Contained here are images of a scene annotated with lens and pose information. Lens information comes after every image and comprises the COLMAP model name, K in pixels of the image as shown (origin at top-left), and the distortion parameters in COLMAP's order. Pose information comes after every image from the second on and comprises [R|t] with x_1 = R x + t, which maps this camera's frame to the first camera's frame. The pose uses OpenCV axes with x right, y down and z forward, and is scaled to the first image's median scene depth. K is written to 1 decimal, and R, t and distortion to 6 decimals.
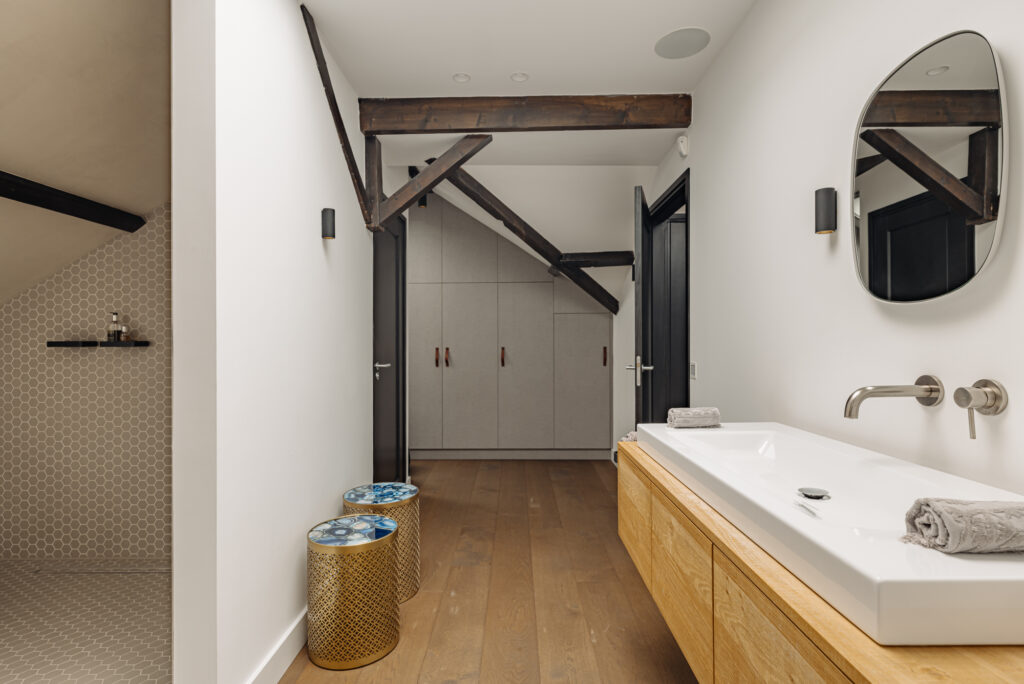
lens RADIAL K [[504.0, 0, 513.0], [0, 504.0, 347.0], [0, 0, 1]] dist [0.002980, -0.000095]
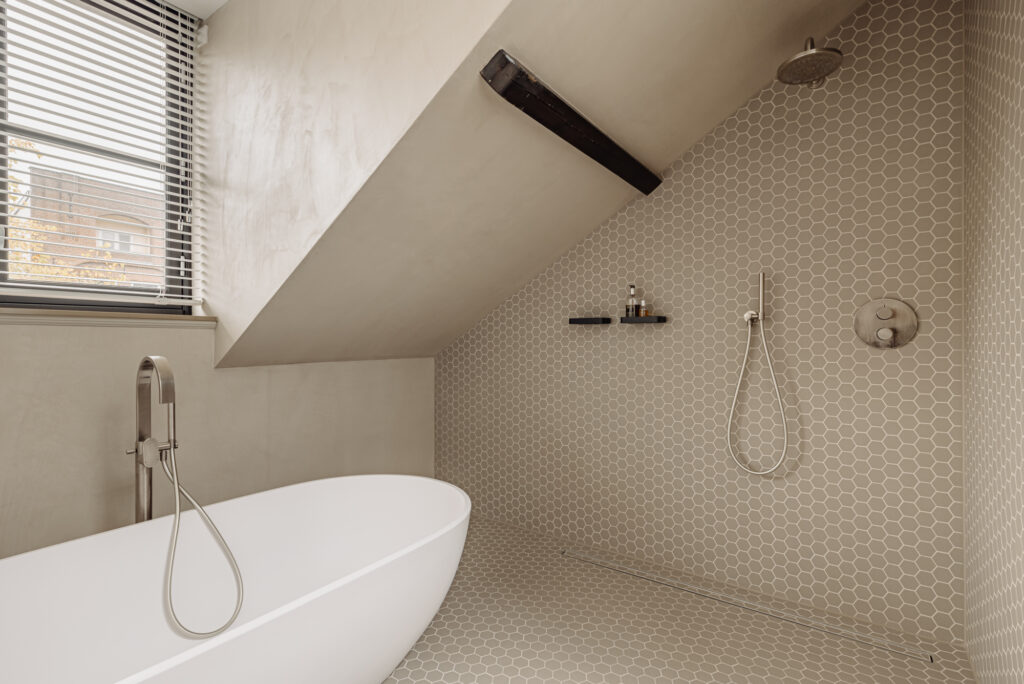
lens RADIAL K [[483.7, 0, 515.8], [0, 483.7, 344.7], [0, 0, 1]] dist [0.001694, -0.000115]
pose [[0.826618, 0.010494, -0.562665, -0.467678], [-0.007996, 0.999944, 0.006903, 0.033127], [0.562706, -0.001207, 0.826656, 0.165623]]
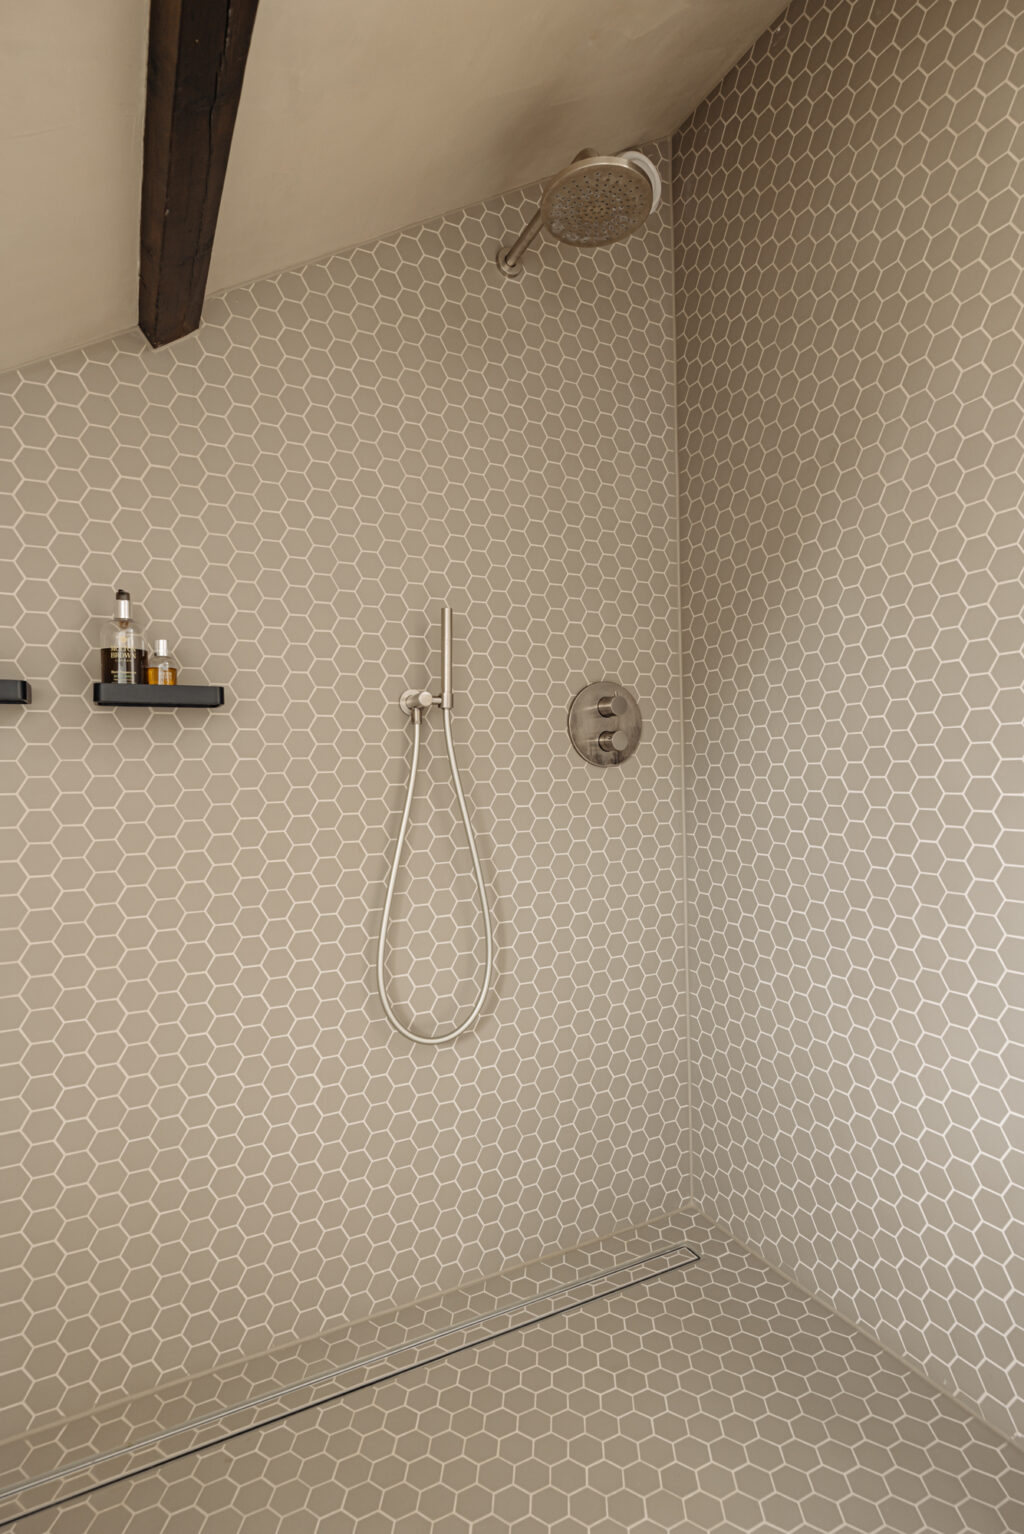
lens RADIAL K [[774.0, 0, 512.0], [0, 774.0, 767.0], [0, 0, 1]] dist [0.001332, 0.000622]
pose [[0.888639, -0.010244, 0.458493, -0.783914], [0.020074, 0.999661, -0.016572, 0.048937], [-0.458168, 0.023930, 0.888543, 0.473544]]
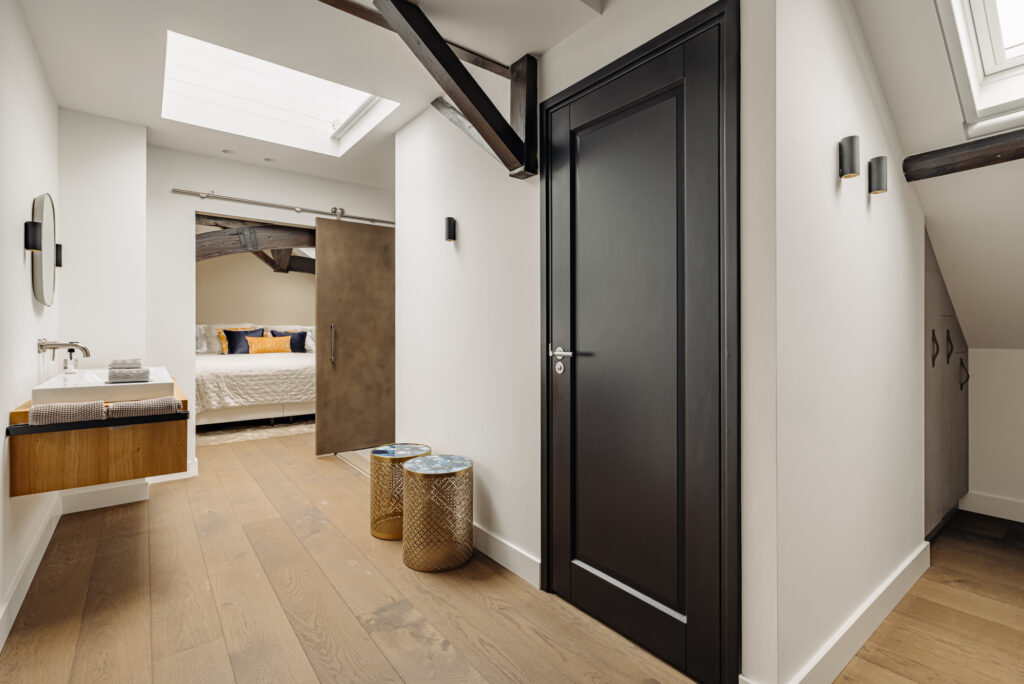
lens RADIAL K [[472.2, 0, 519.7], [0, 472.2, 328.8], [0, 0, 1]] dist [0.001049, -0.004770]
pose [[-0.779869, 0.001406, -0.625941, 0.196670], [0.001330, 0.999999, 0.000588, 0.003977], [0.625941, -0.000374, -0.779870, 1.623209]]
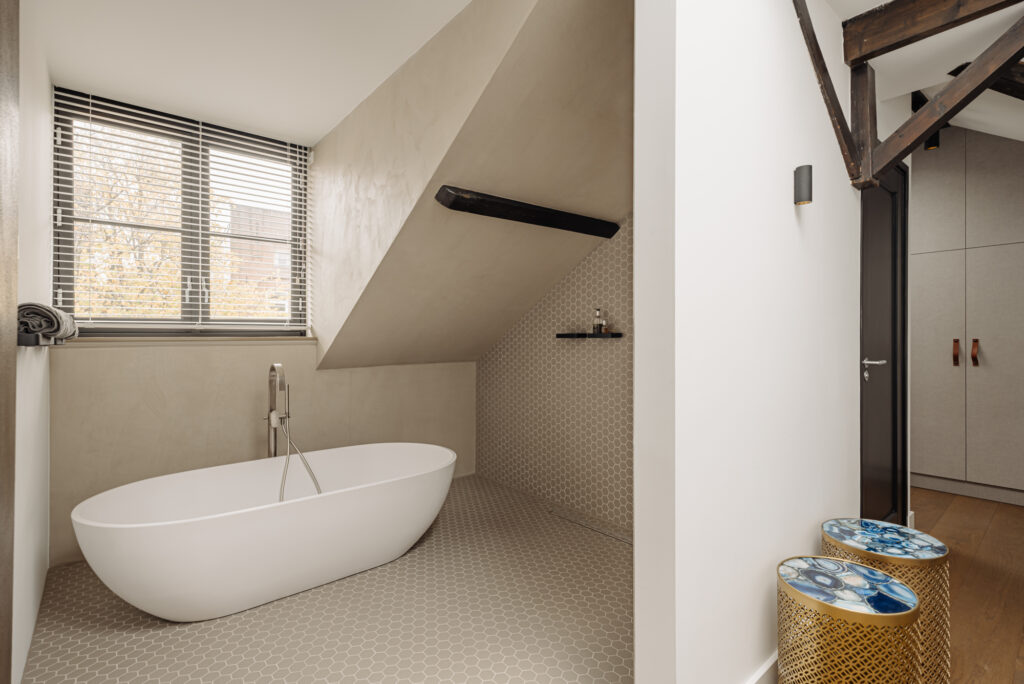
lens RADIAL K [[485.0, 0, 510.1], [0, 485.0, 340.0], [0, 0, 1]] dist [0.005364, -0.000060]
pose [[0.648886, 0.003045, -0.760880, -0.062565], [-0.000583, 0.999994, 0.003505, 0.000483], [0.760886, -0.001831, 0.648883, 0.112163]]
